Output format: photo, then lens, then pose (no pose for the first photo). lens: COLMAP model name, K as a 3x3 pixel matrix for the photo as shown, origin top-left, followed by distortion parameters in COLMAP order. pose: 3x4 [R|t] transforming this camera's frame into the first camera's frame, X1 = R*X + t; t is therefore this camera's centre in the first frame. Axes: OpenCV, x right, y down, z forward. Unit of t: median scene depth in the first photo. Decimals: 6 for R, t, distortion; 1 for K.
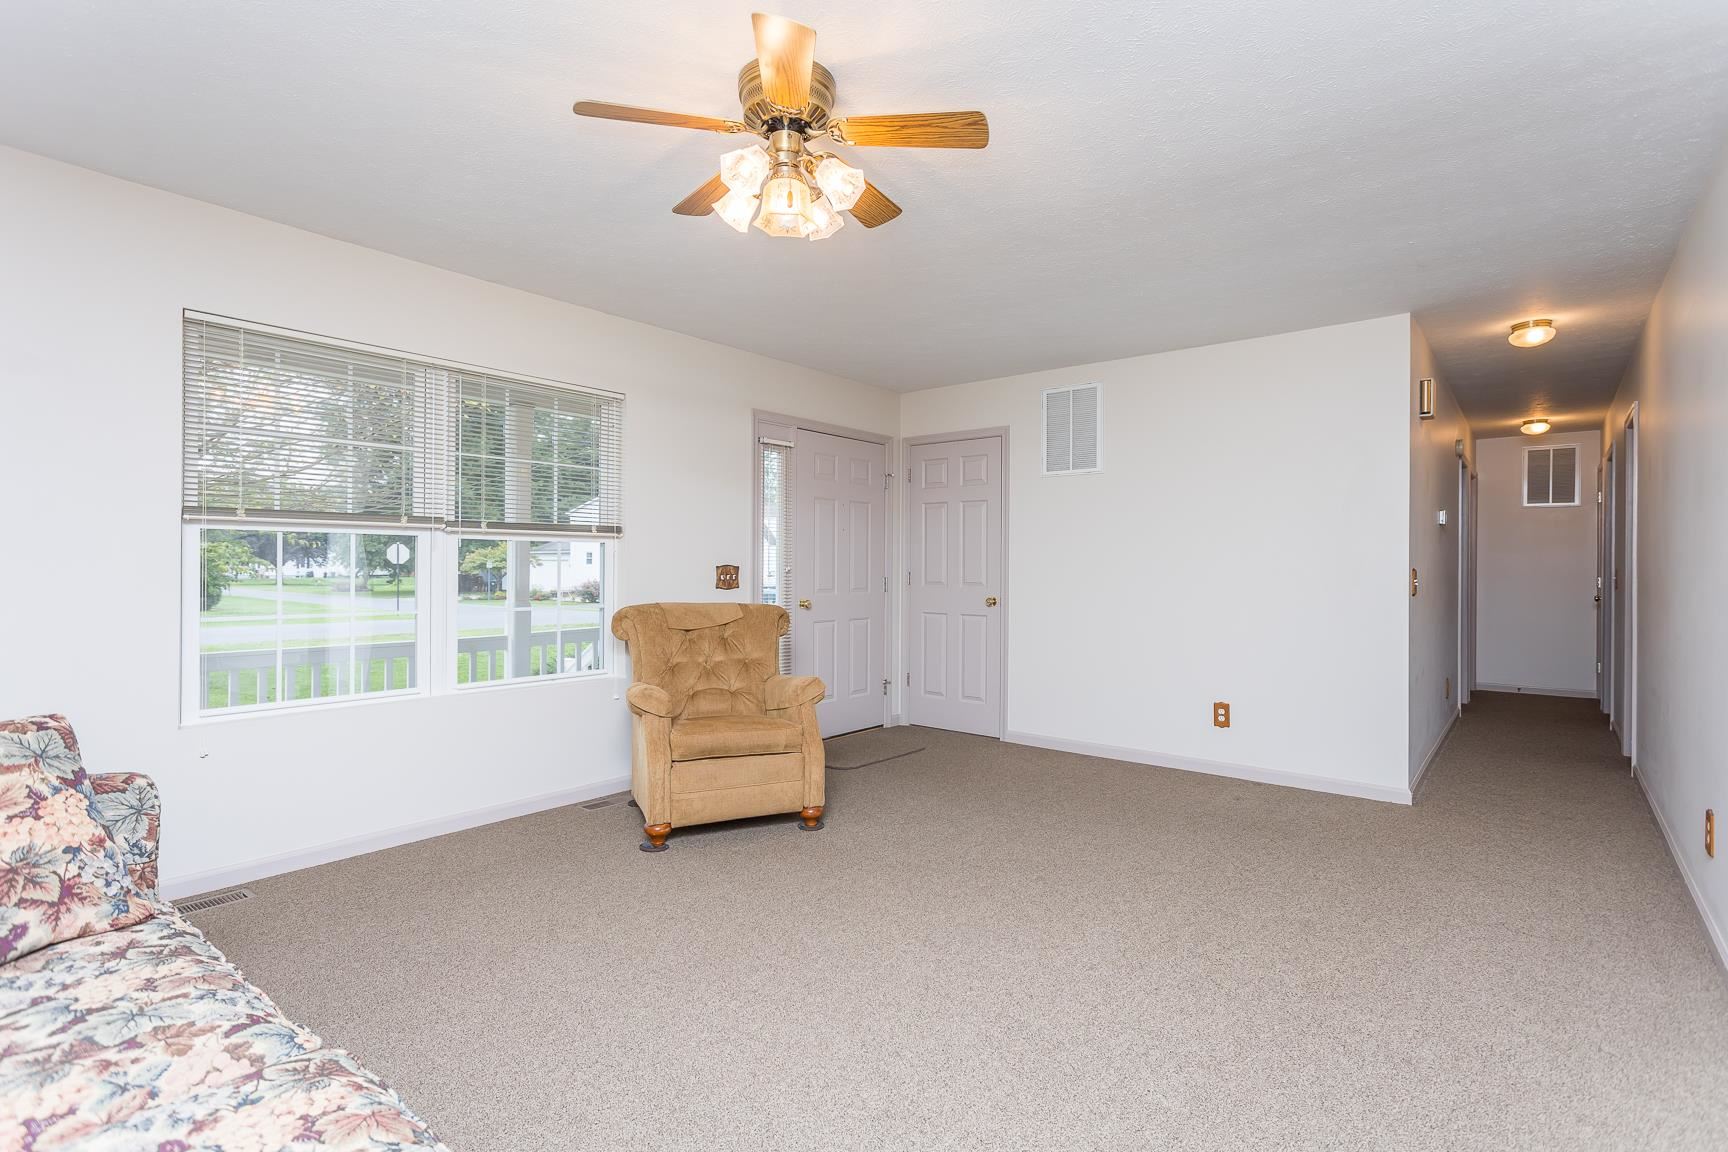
lens RADIAL K [[822.7, 0, 877.0], [0, 822.7, 573.0], [0, 0, 1]] dist [0.001376, 0.002373]
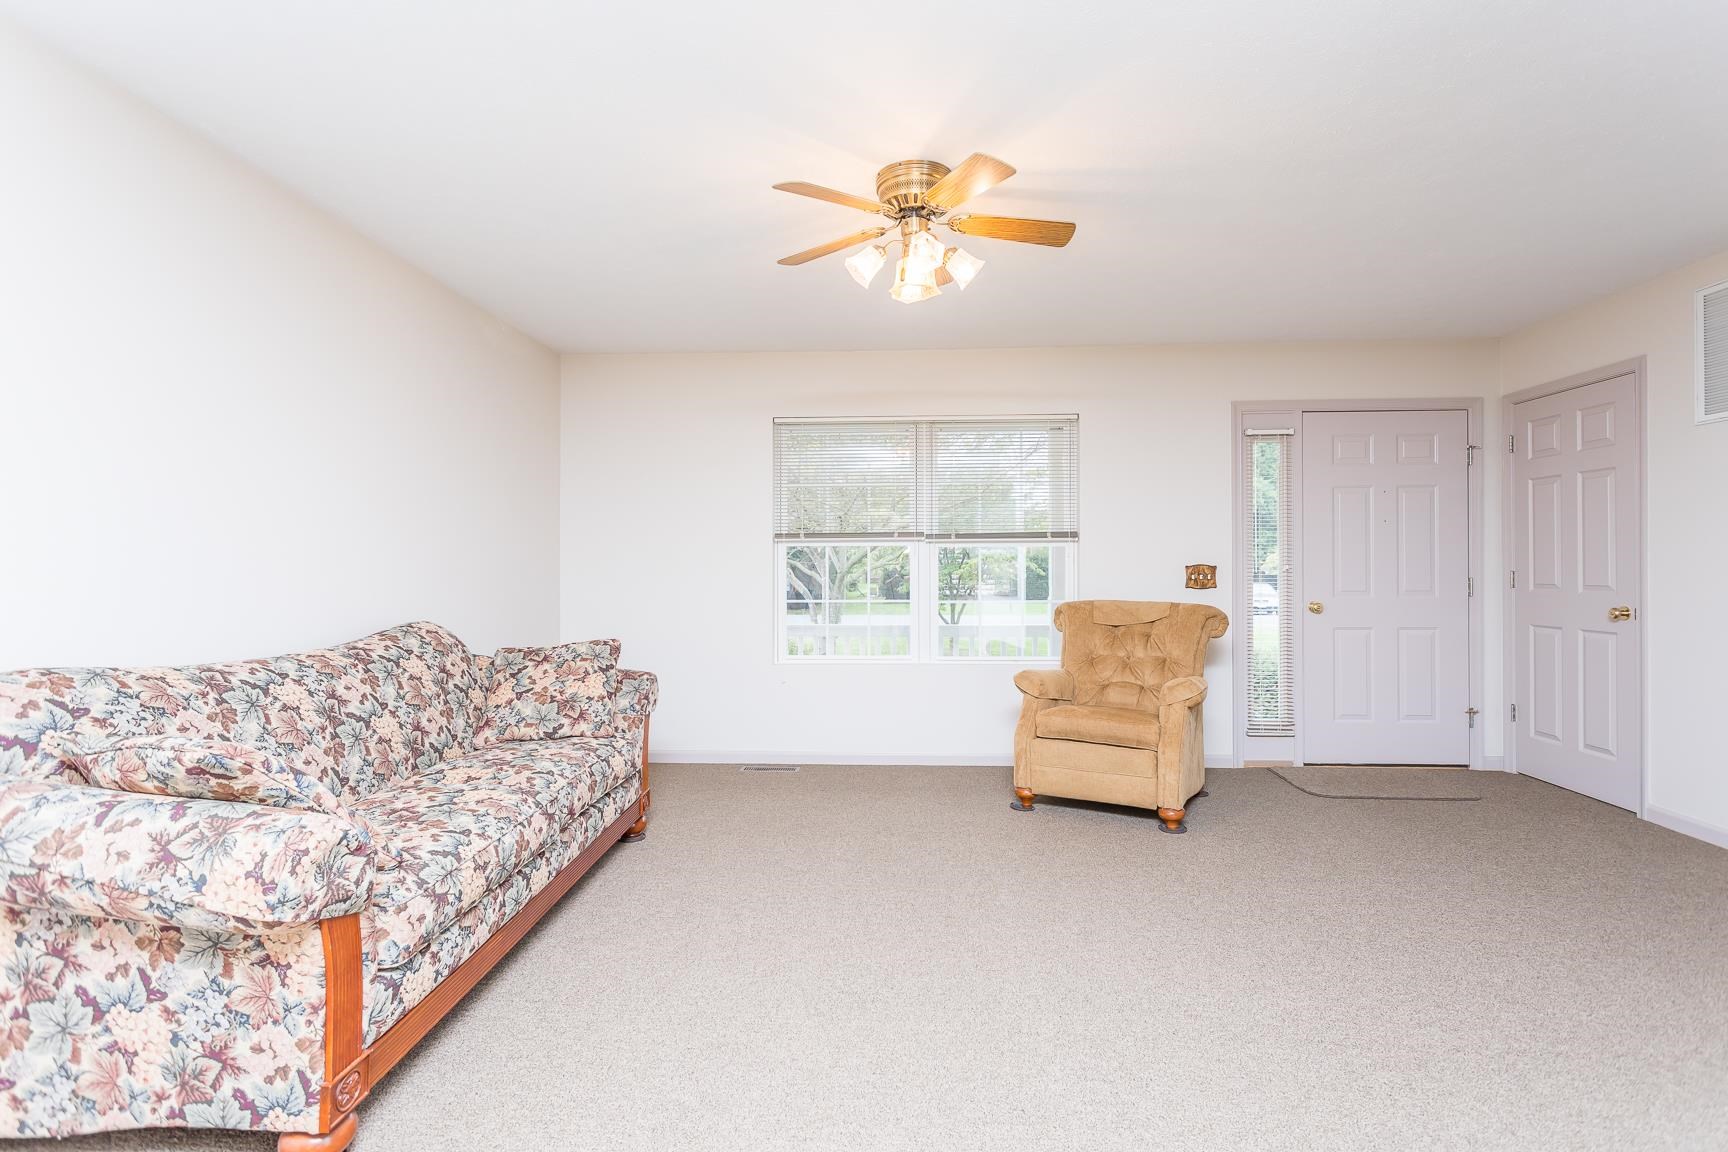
lens RADIAL K [[822.7, 0, 879.9], [0, 822.7, 571.9], [0, 0, 1]] dist [0.001376, 0.002373]
pose [[0.590413, -0.003319, -0.807094, 0.470671], [0.001026, 0.999994, -0.003362, 0.002501], [0.807100, 0.001157, 0.590413, 0.124179]]
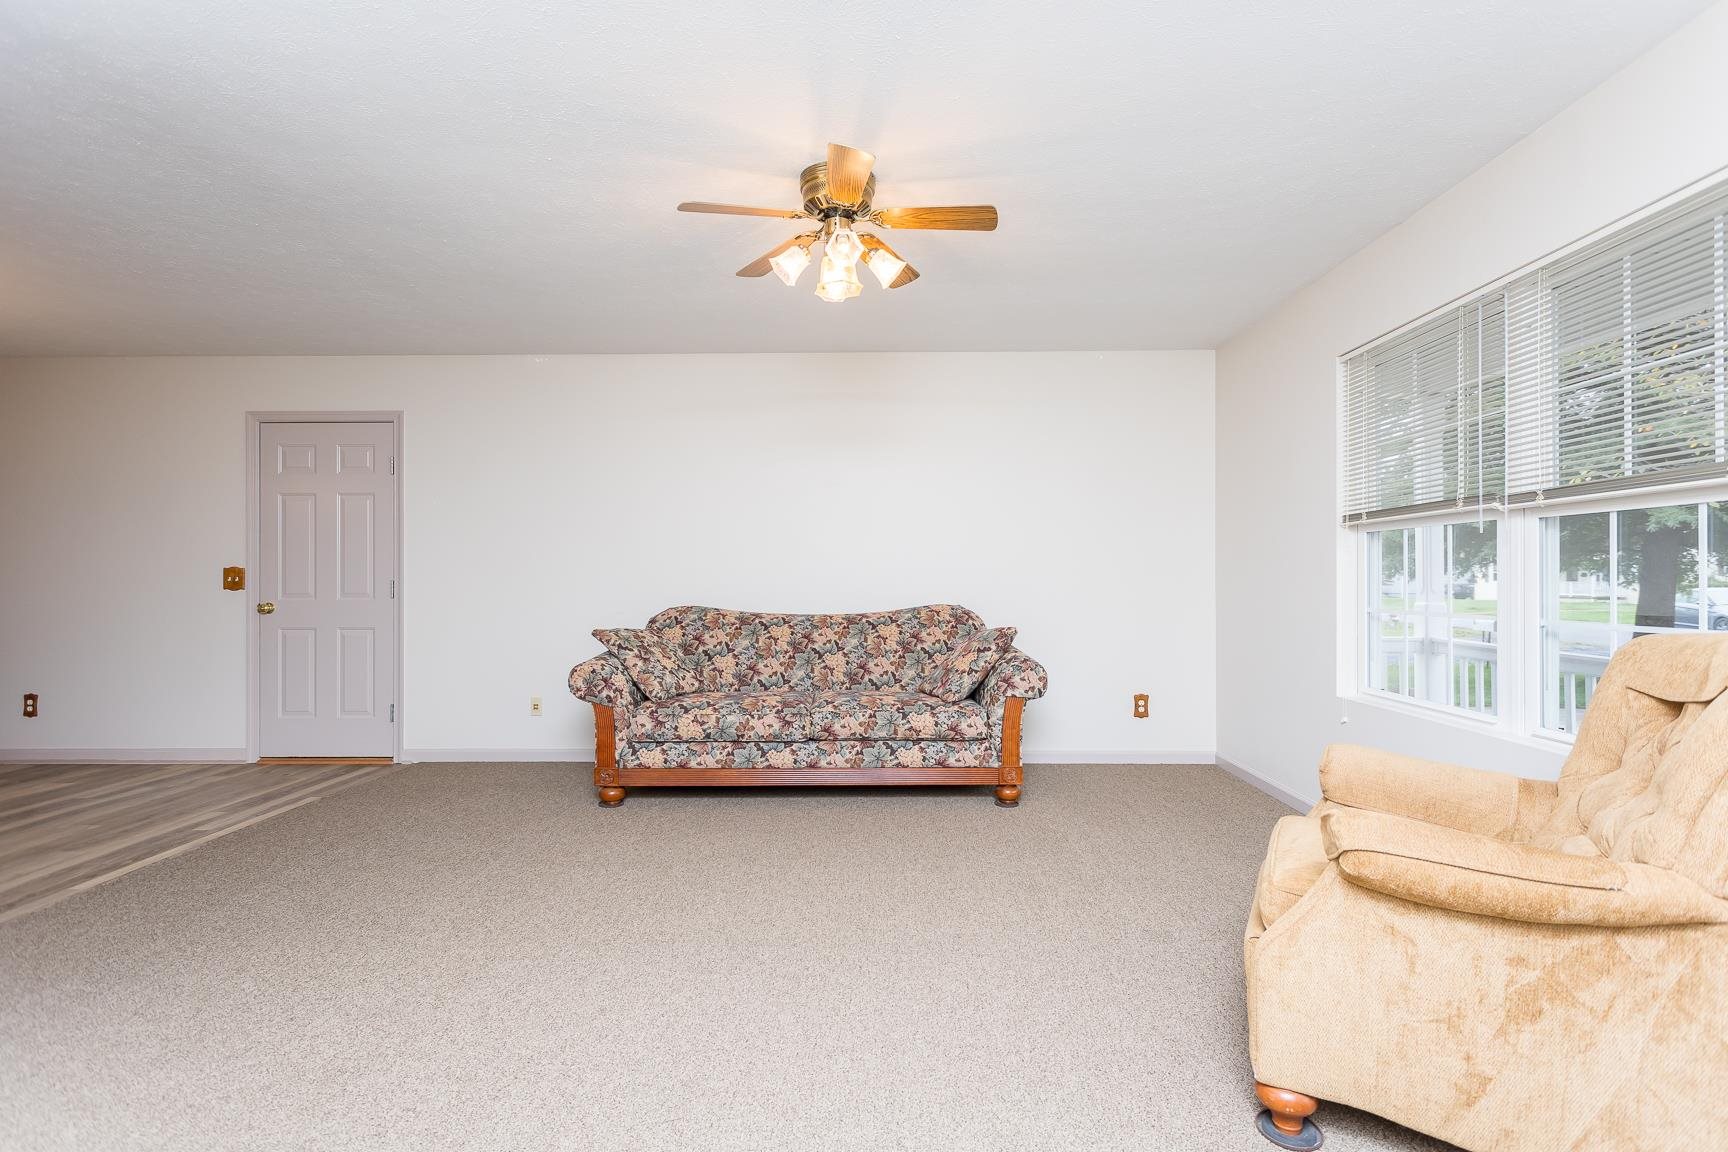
lens RADIAL K [[822.7, 0, 858.4], [0, 822.7, 570.9], [0, 0, 1]] dist [0.001376, 0.002373]
pose [[-0.807929, -0.008271, -0.589222, 0.333256], [-0.005146, 0.999962, -0.006982, 0.010649], [0.589258, -0.002609, -0.807941, 1.129926]]
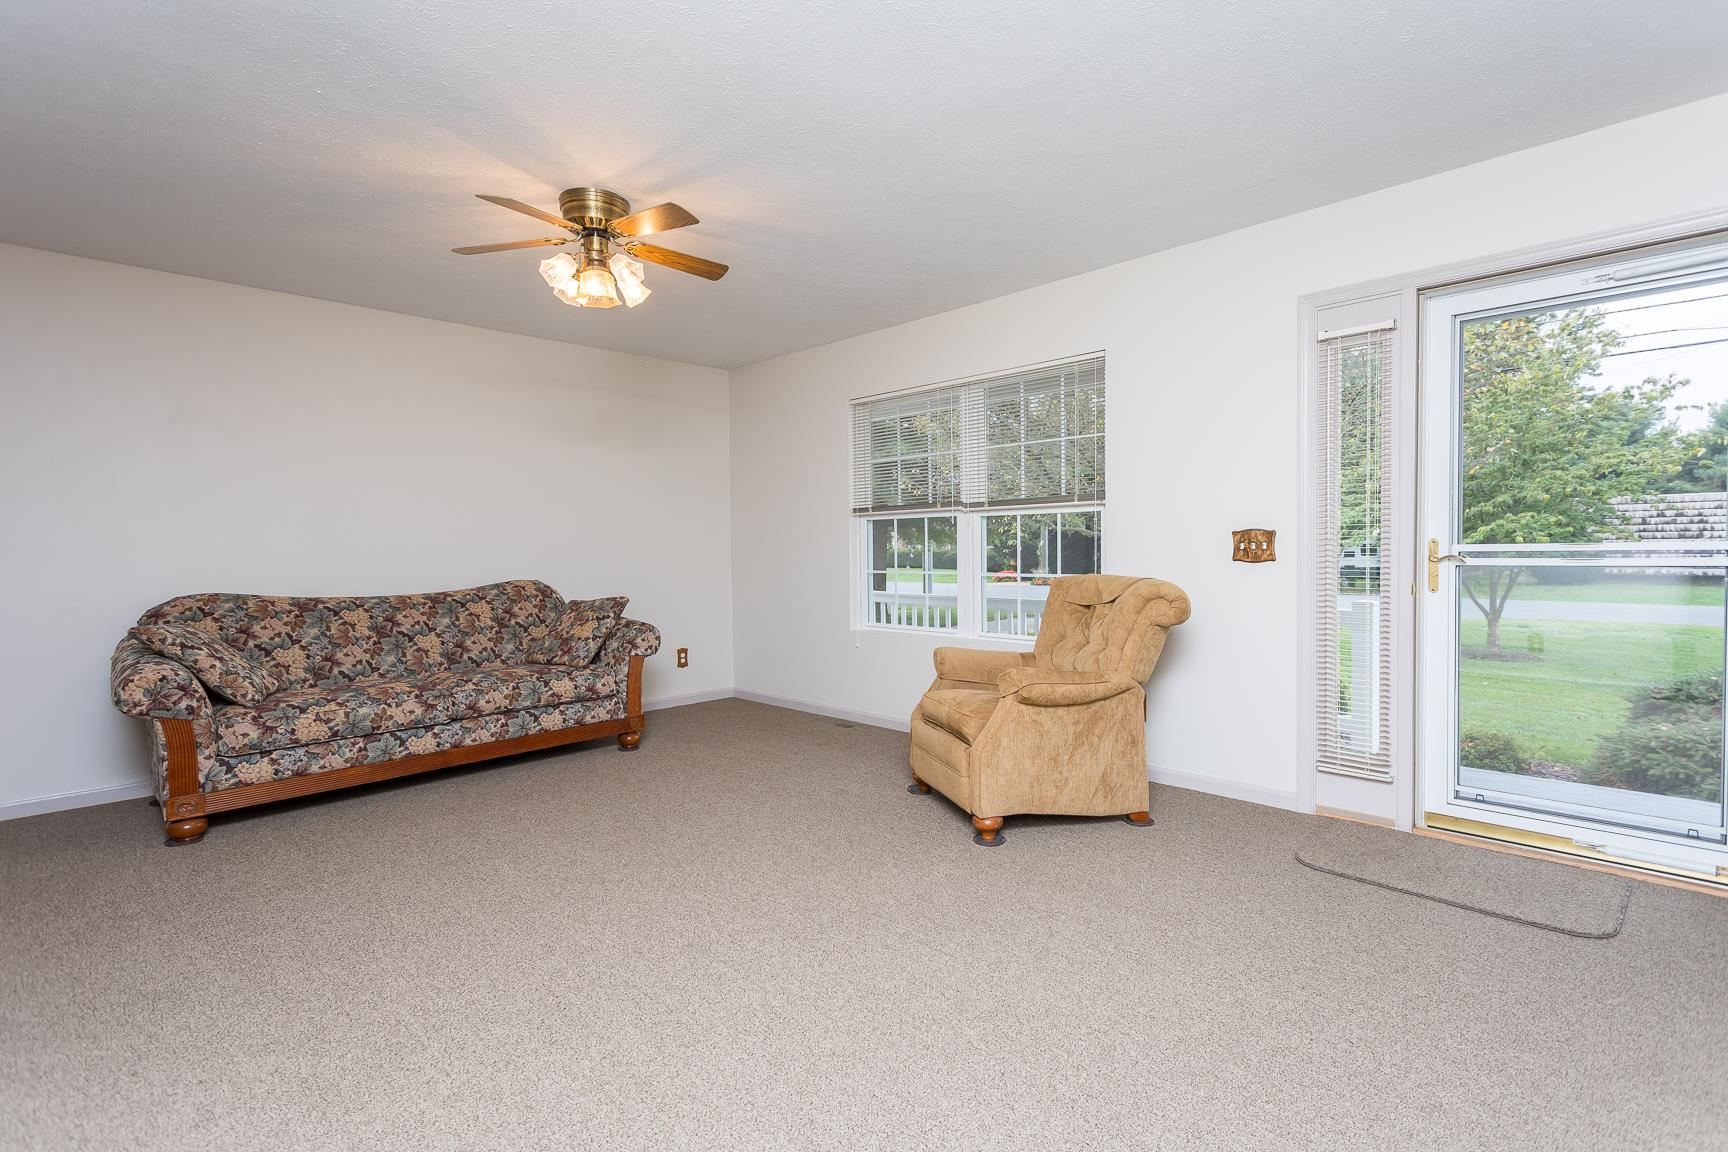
lens RADIAL K [[822.7, 0, 867.6], [0, 822.7, 569.3], [0, 0, 1]] dist [0.001376, 0.002373]
pose [[-0.119747, 0.023806, -0.992519, 0.700734], [0.006040, 0.999711, 0.023249, 0.008108], [0.992786, -0.003211, -0.119856, 0.904240]]
